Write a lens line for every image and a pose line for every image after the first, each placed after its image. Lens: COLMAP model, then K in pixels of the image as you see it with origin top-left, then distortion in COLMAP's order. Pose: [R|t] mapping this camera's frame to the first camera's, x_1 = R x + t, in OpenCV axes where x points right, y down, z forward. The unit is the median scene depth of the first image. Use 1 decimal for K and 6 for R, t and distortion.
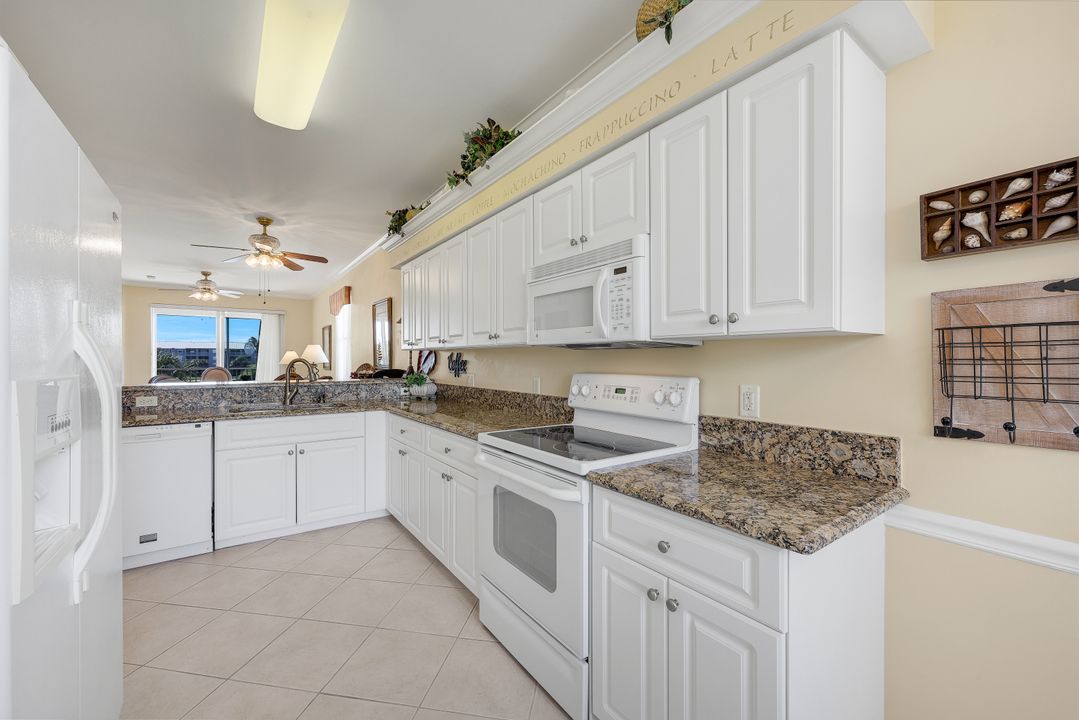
lens RADIAL K [[431.8, 0, 538.0], [0, 431.8, 359.1], [0, 0, 1]] dist [-0.001983, -0.000350]
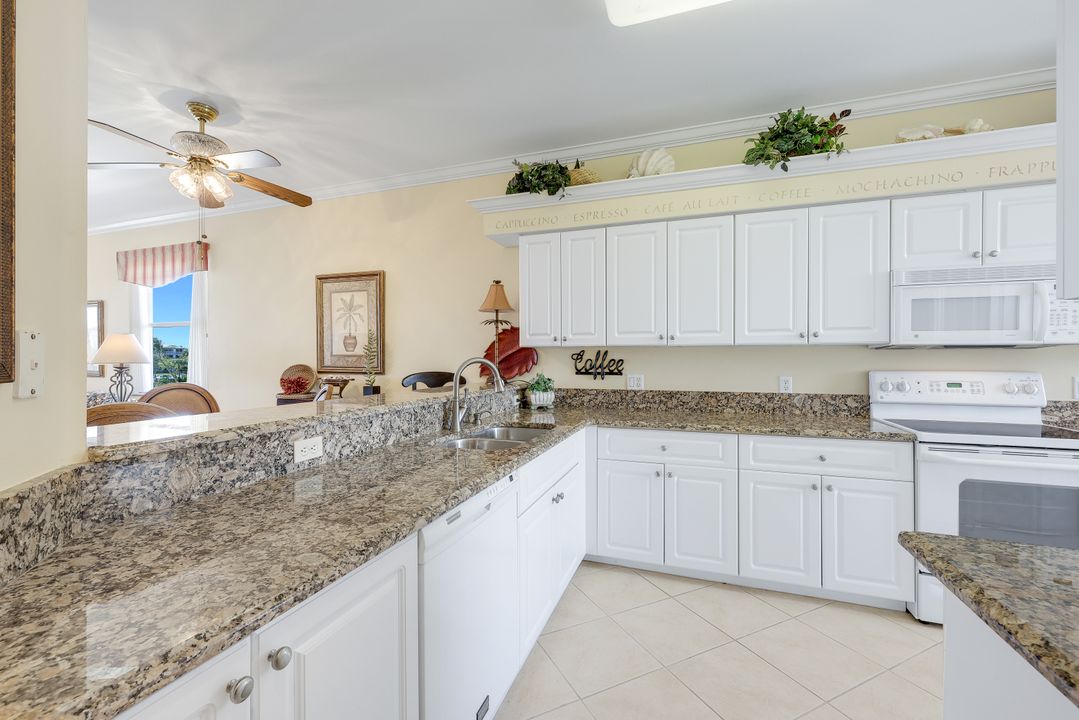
lens RADIAL K [[443.0, 0, 536.4], [0, 443.0, 357.1], [0, 0, 1]] dist [-0.000227, 0.000055]
pose [[0.819538, -0.000914, 0.573025, -0.901717], [0.001034, 0.999999, 0.000117, -0.002344], [-0.573024, 0.000497, 0.819538, 0.420474]]
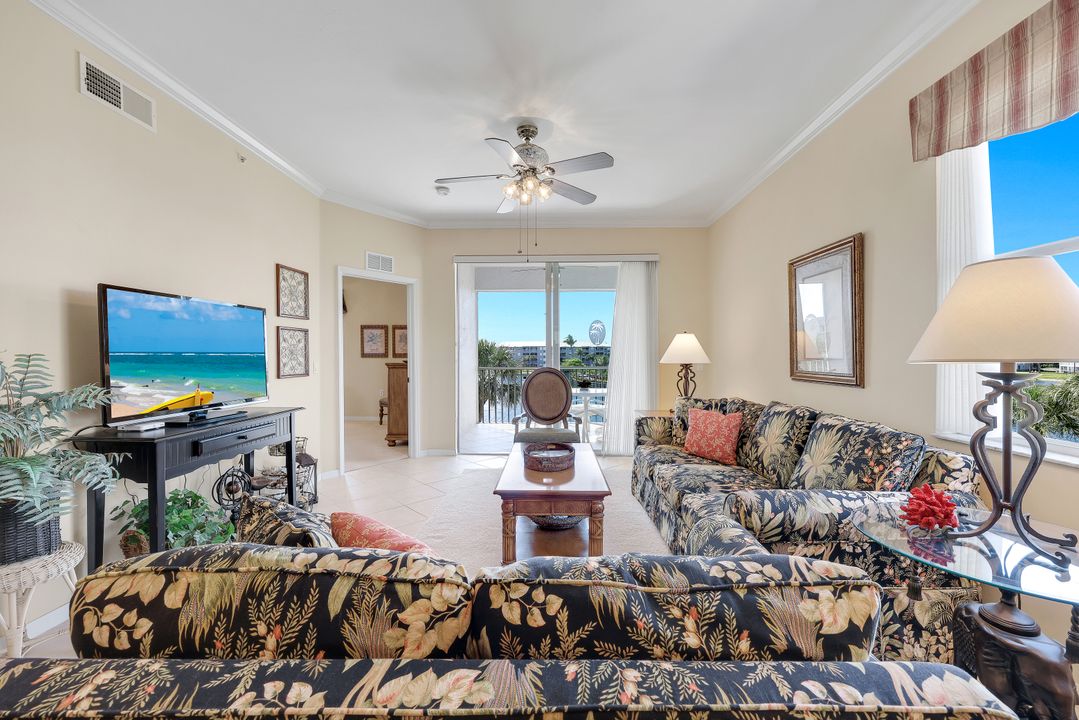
lens RADIAL K [[436.8, 0, 538.6], [0, 436.8, 358.8], [0, 0, 1]] dist [-0.000284, 0.000189]
pose [[0.797577, 0.002700, -0.603211, -1.262120], [0.002059, 0.999972, 0.007198, 0.009618], [0.603214, -0.006983, 0.797549, 1.665319]]
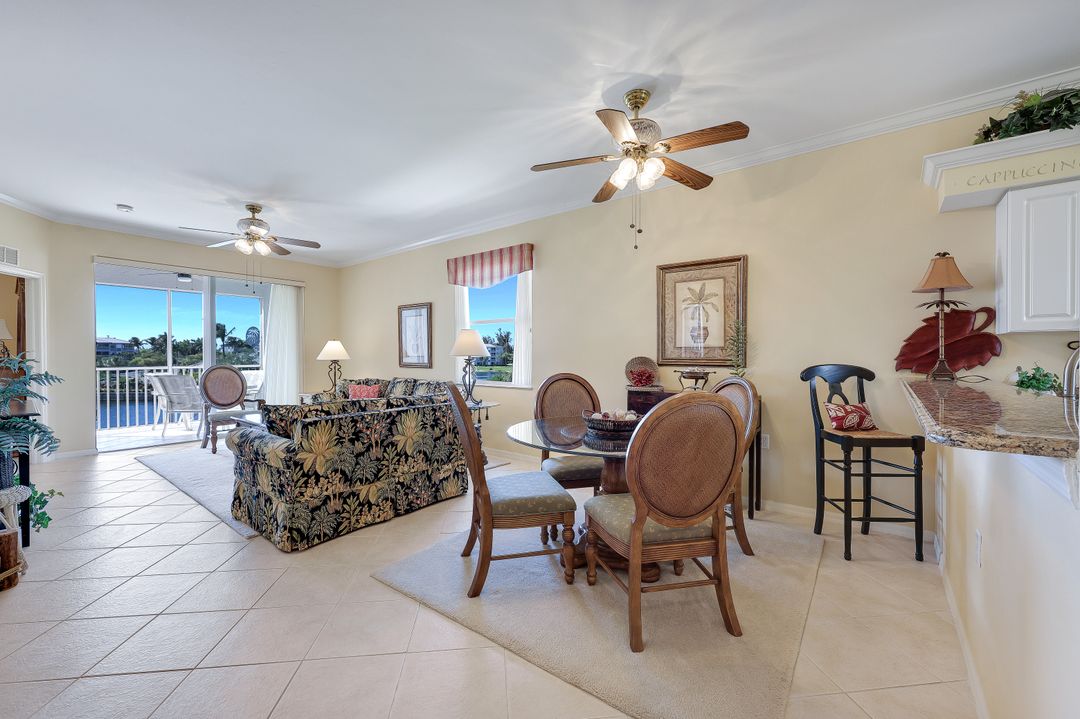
lens RADIAL K [[437.2, 0, 540.6], [0, 437.2, 357.2], [0, 0, 1]] dist [0.000361, 0.000105]
pose [[0.959314, -0.003319, 0.282321, -1.351066], [0.001736, 0.999981, 0.005857, 0.011546], [-0.282335, -0.005129, 0.959302, 0.735198]]
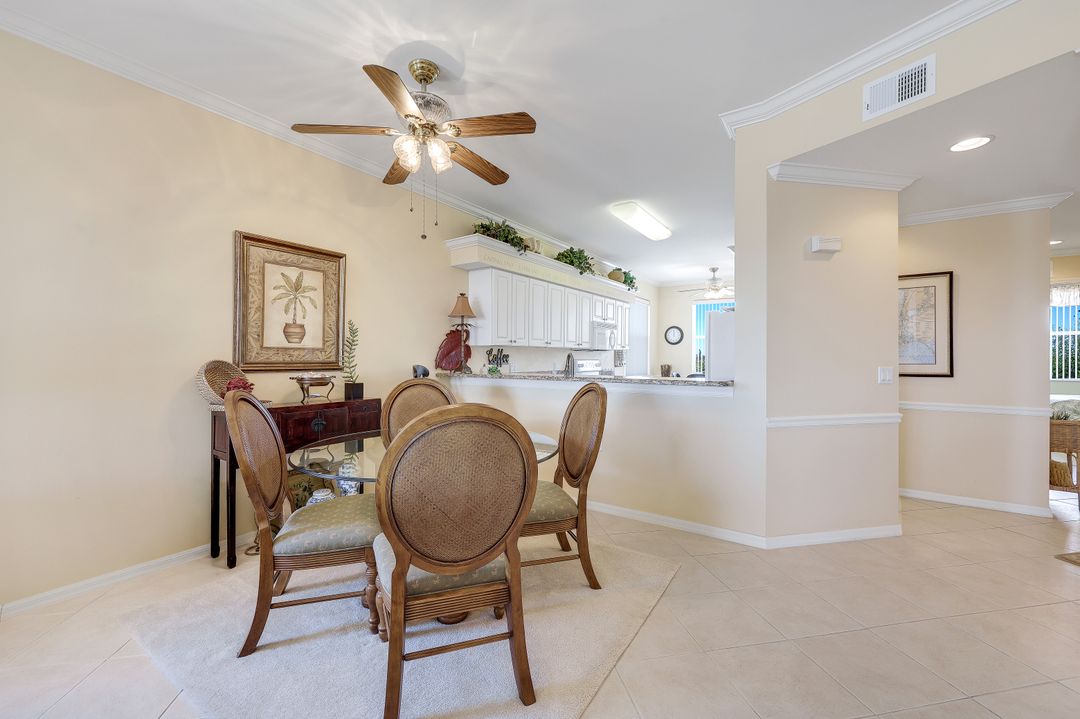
lens RADIAL K [[437.2, 0, 540.6], [0, 437.2, 357.2], [0, 0, 1]] dist [0.000361, 0.000105]
pose [[-0.351205, -0.003748, 0.936291, -1.705791], [-0.002900, 0.999992, 0.002915, 0.008099], [-0.936294, -0.001691, -0.351212, 1.559223]]
